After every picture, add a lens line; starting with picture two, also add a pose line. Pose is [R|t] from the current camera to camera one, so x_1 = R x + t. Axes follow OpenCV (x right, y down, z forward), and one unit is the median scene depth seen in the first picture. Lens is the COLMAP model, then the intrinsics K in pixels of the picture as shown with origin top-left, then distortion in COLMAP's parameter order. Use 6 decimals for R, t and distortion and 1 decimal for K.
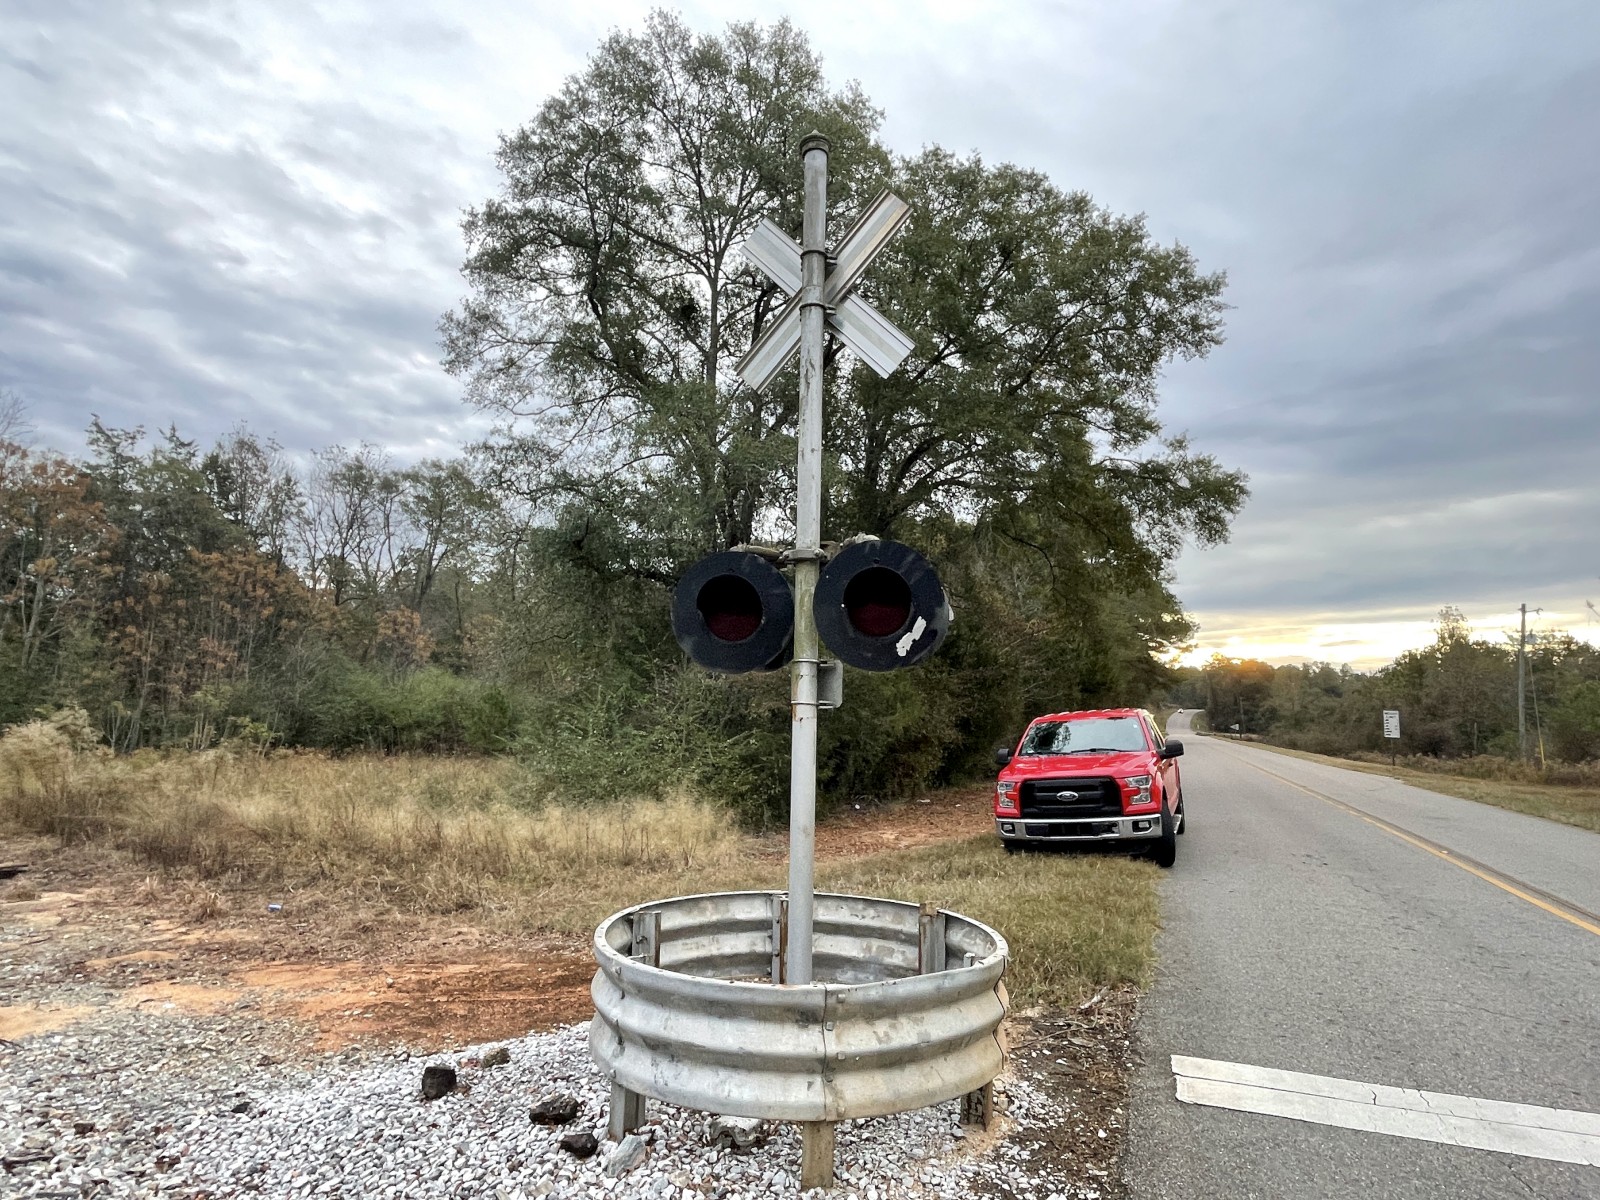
lens RADIAL K [[898.4, 0, 800.0], [0, 898.4, 600.0], [0, 0, 1]] dist [0.002130, -0.002593]
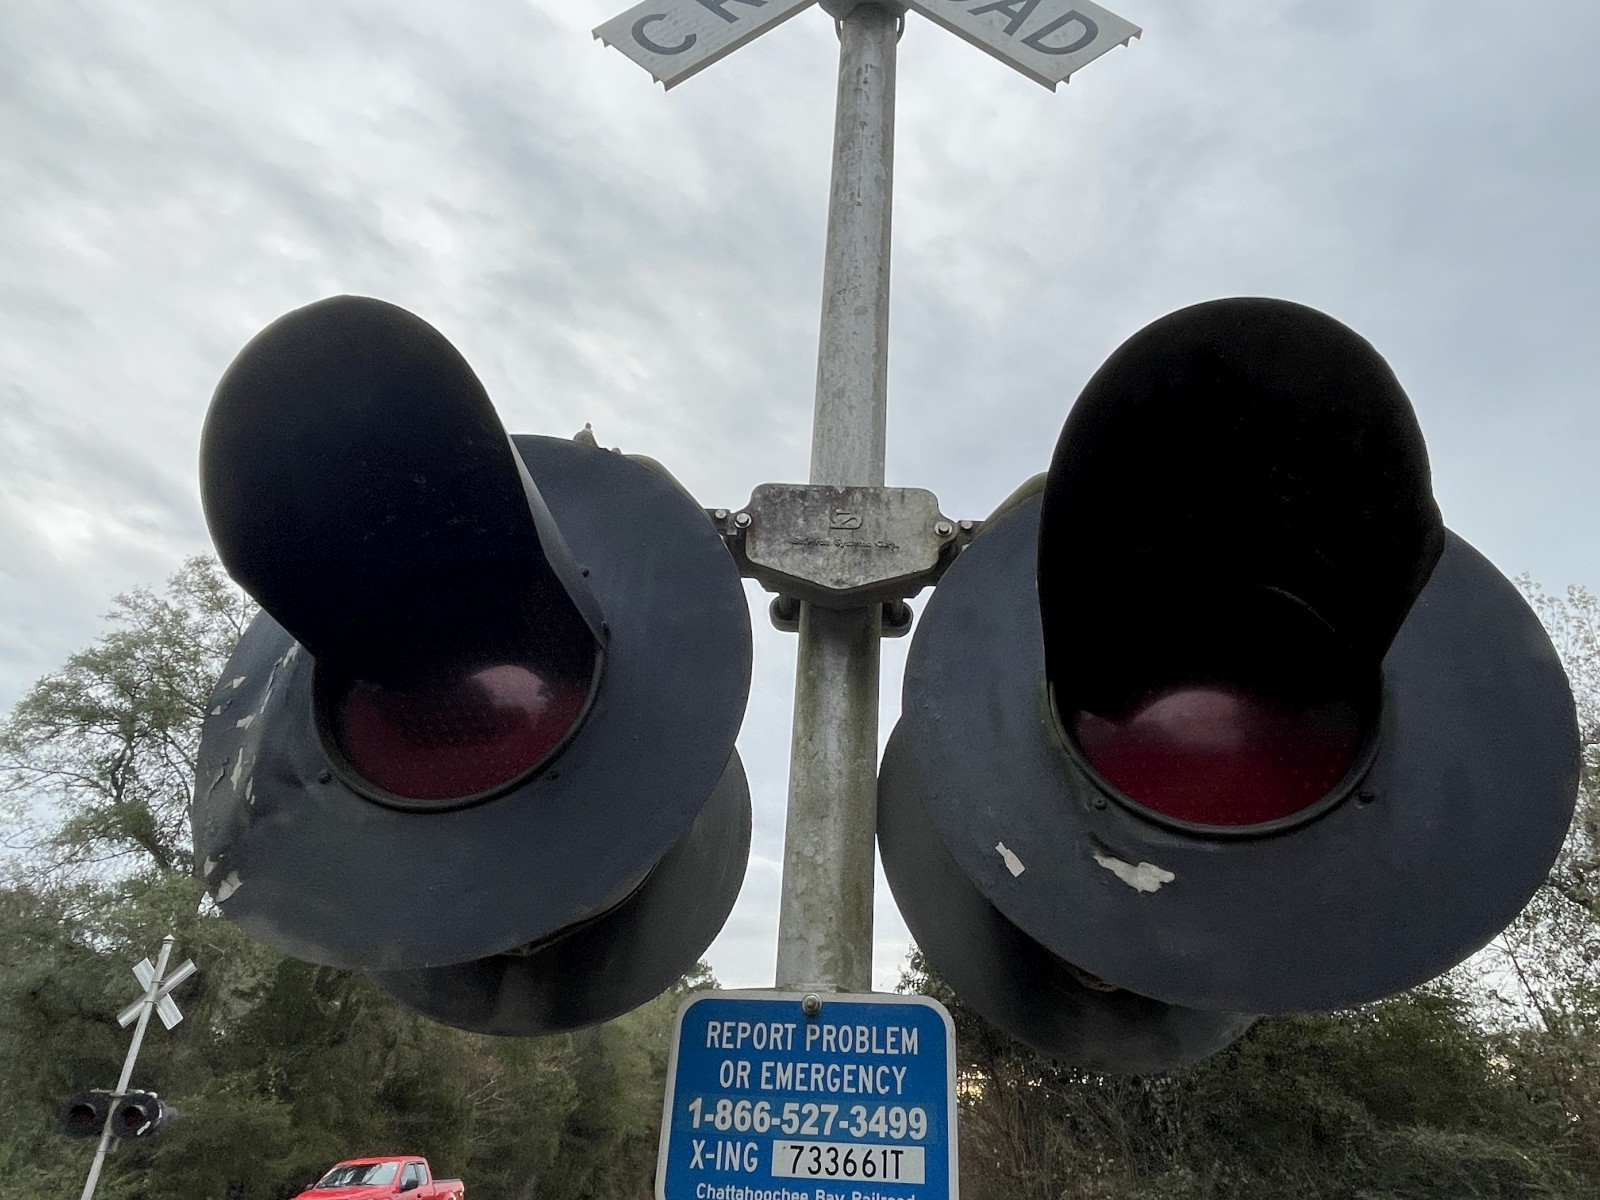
lens RADIAL K [[1033.3, 0, 809.9], [0, 1033.3, 605.7], [0, 0, 1]] dist [-0.001511, -0.001122]
pose [[0.922795, 0.194224, 0.332756, 0.144481], [-0.061641, 0.926945, -0.370099, -0.092985], [-0.380328, 0.321014, 0.867353, -0.726393]]
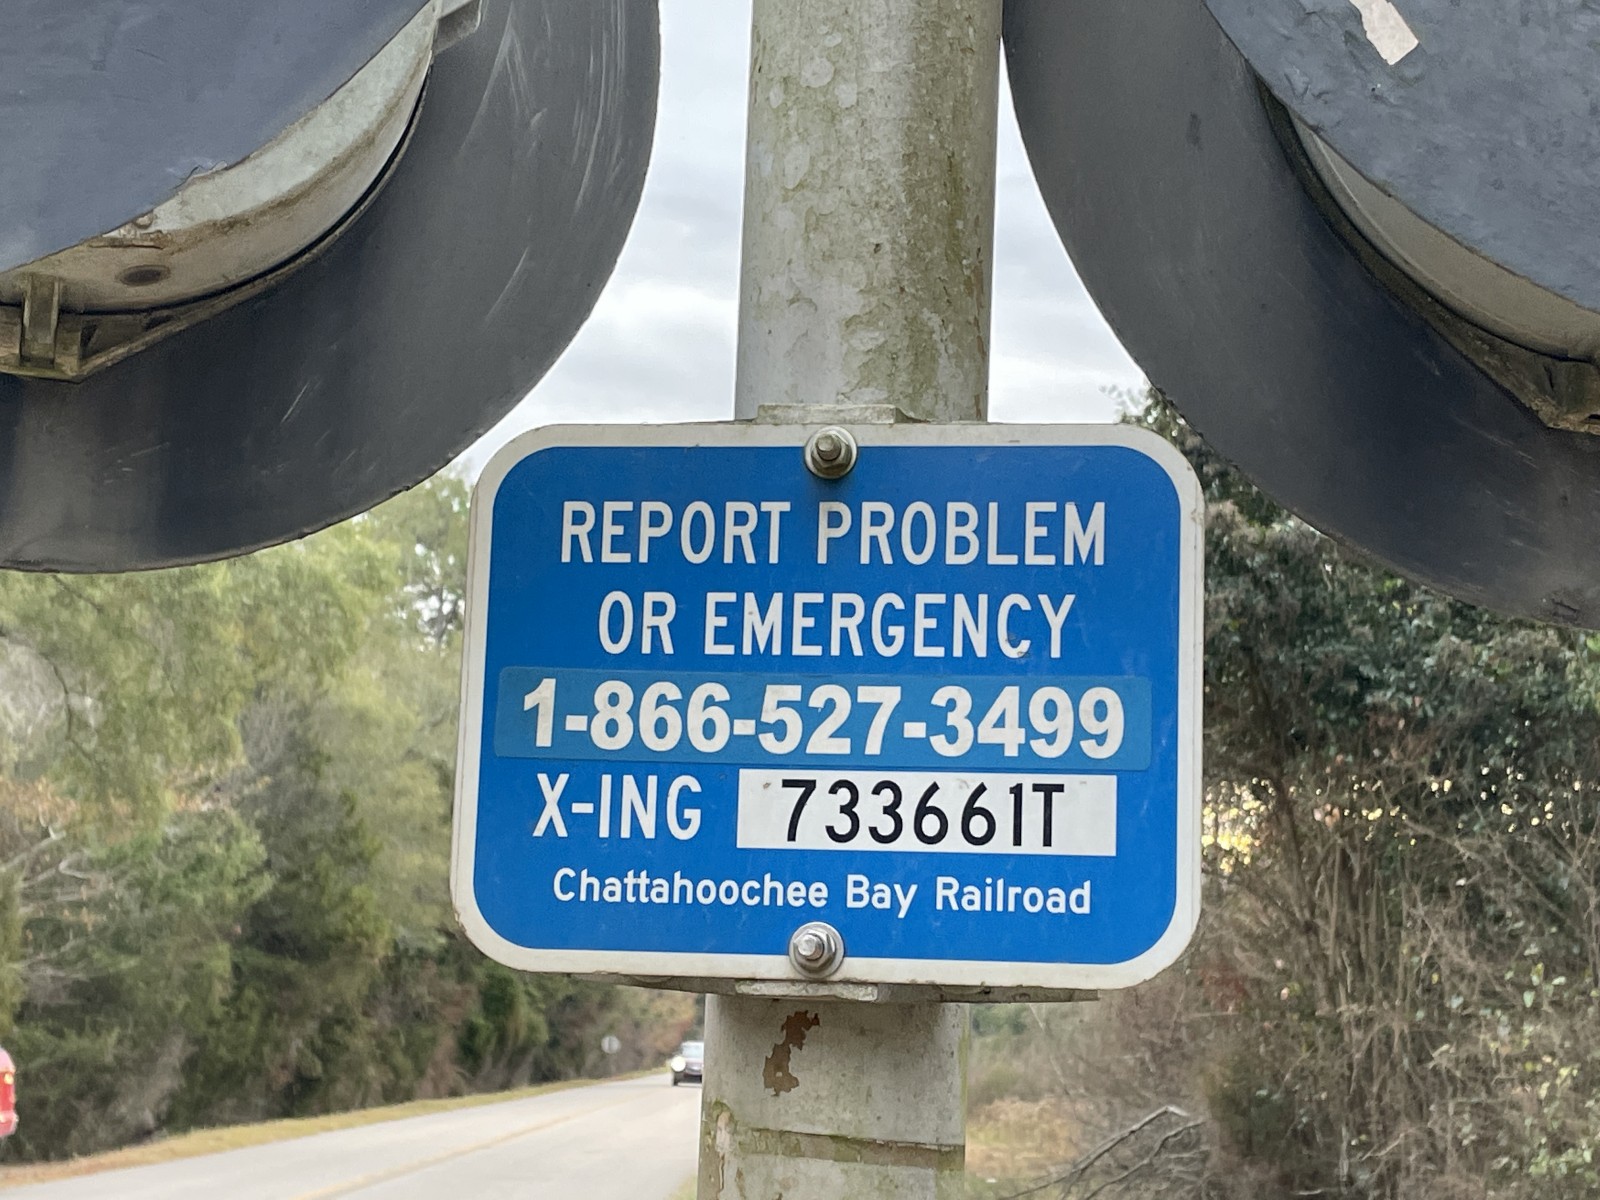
lens RADIAL K [[2759.0, 0, 800.1], [0, 2759.0, 629.4], [0, 0, 1]] dist [0.093704, 0.103131]
pose [[0.927509, 0.049708, 0.370482, 0.145724], [-0.045802, 0.998763, -0.019341, -0.088964], [-0.370985, 0.000970, 0.928638, -0.724026]]
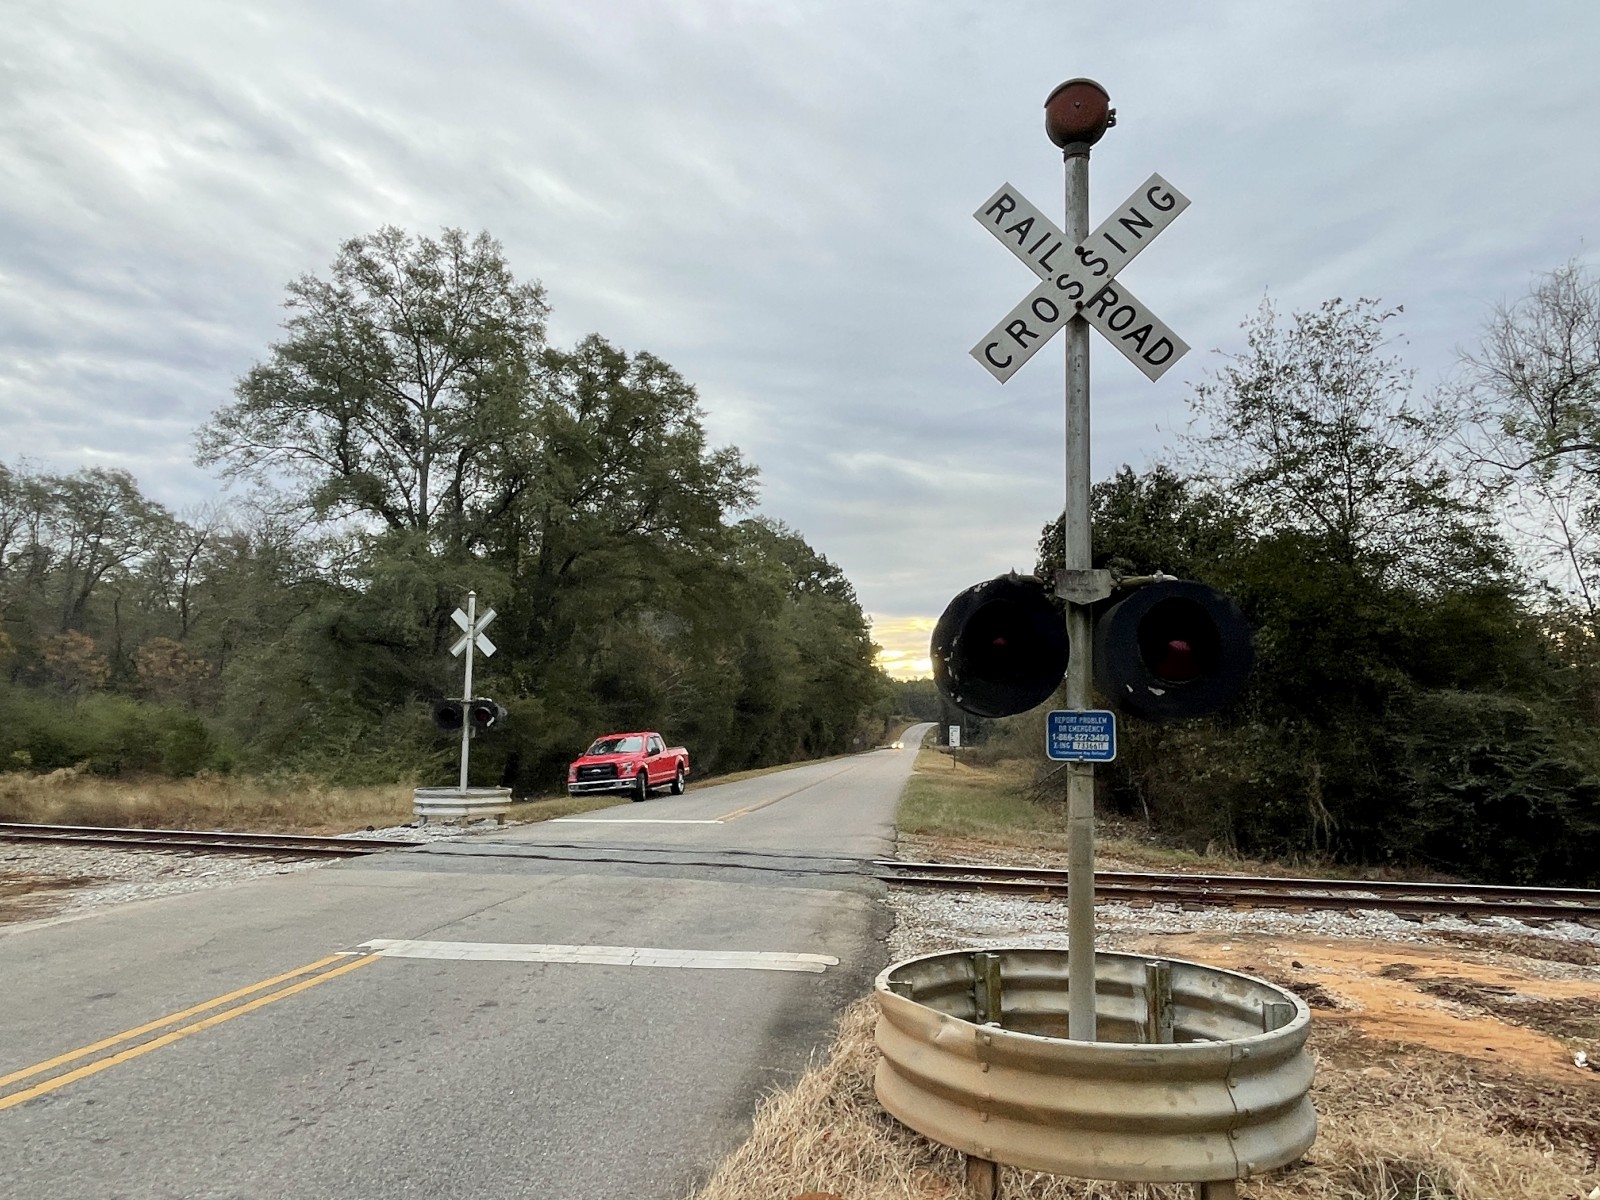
lens RADIAL K [[1038.9, 0, 809.1], [0, 1038.9, 597.9], [0, 0, 1]] dist [-0.003108, -0.005013]
pose [[0.961550, 0.018040, 0.274038, 0.044248], [-0.017889, 0.999835, -0.003049, -0.117634], [-0.274047, -0.001970, 0.961714, -0.879192]]
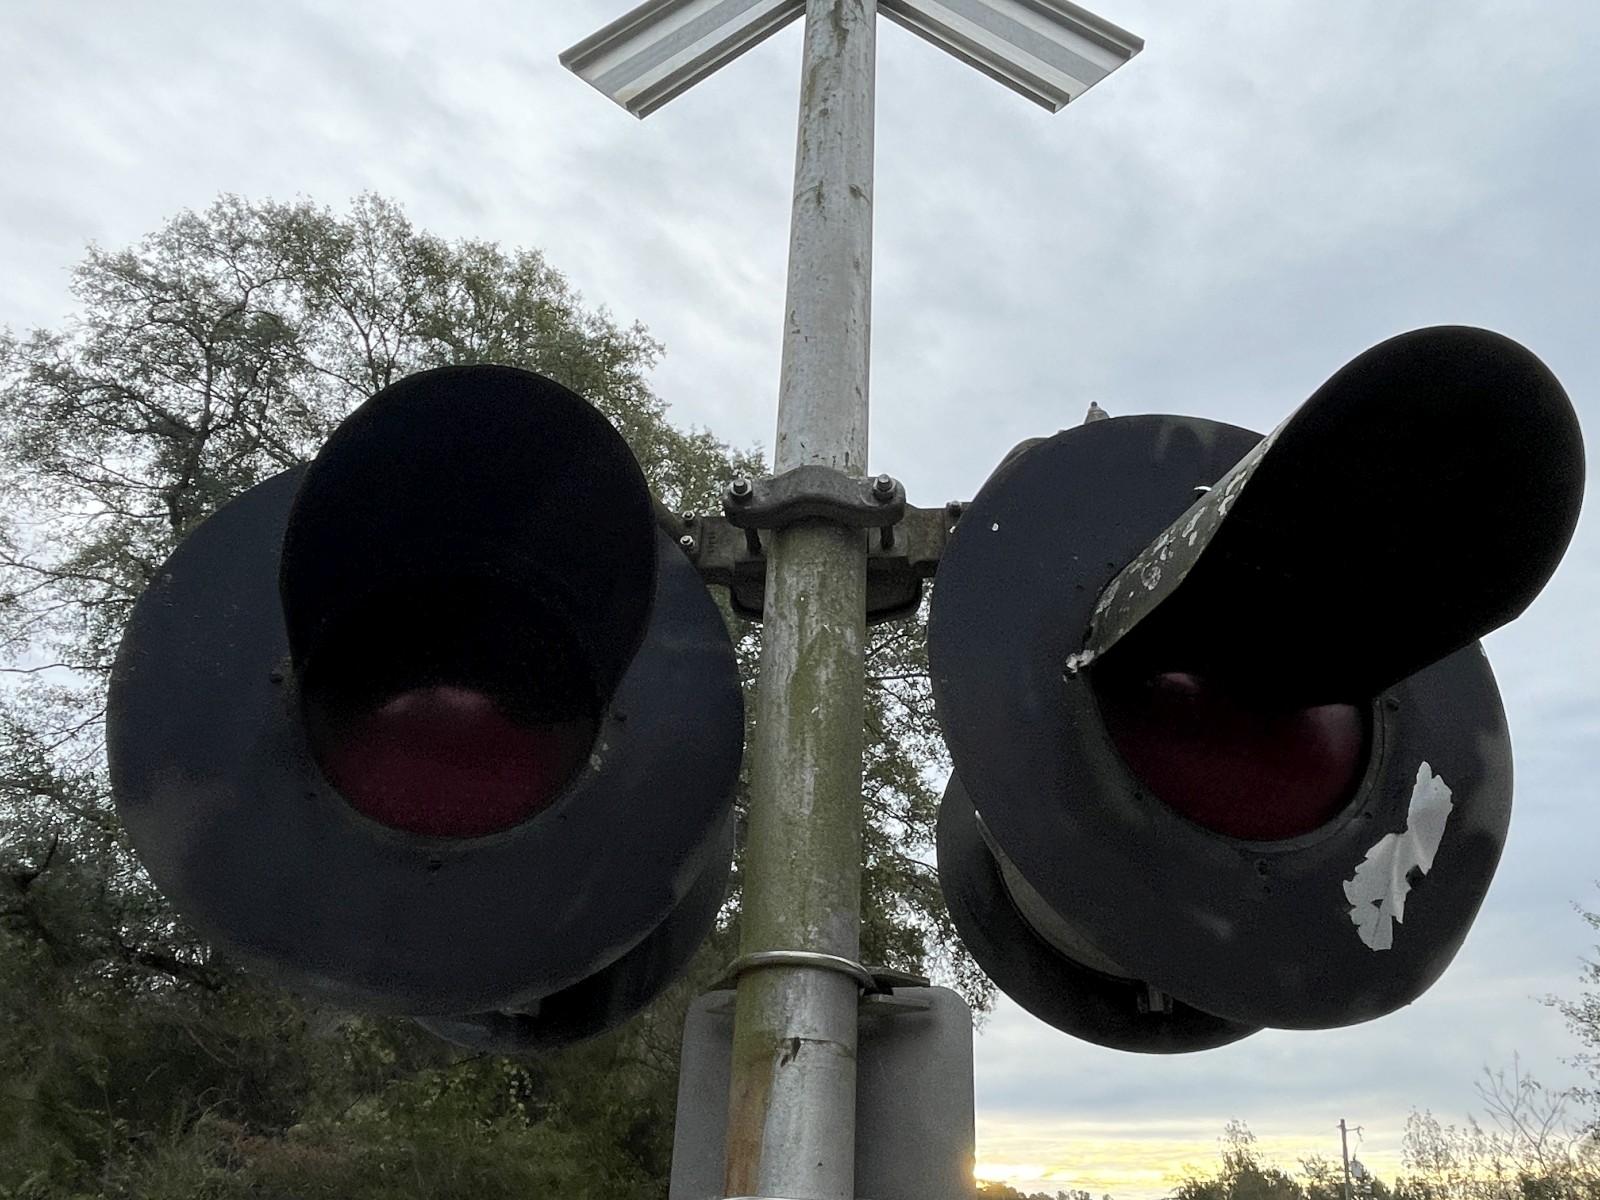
lens RADIAL K [[1159.3, 0, 802.2], [0, 1159.3, 604.5], [0, 0, 1]] dist [-0.000343, -0.004734]
pose [[0.946182, 0.180461, 0.268652, -0.017741], [-0.066544, 0.920851, -0.384195, 0.020379], [-0.316720, 0.345642, 0.883301, 0.163901]]
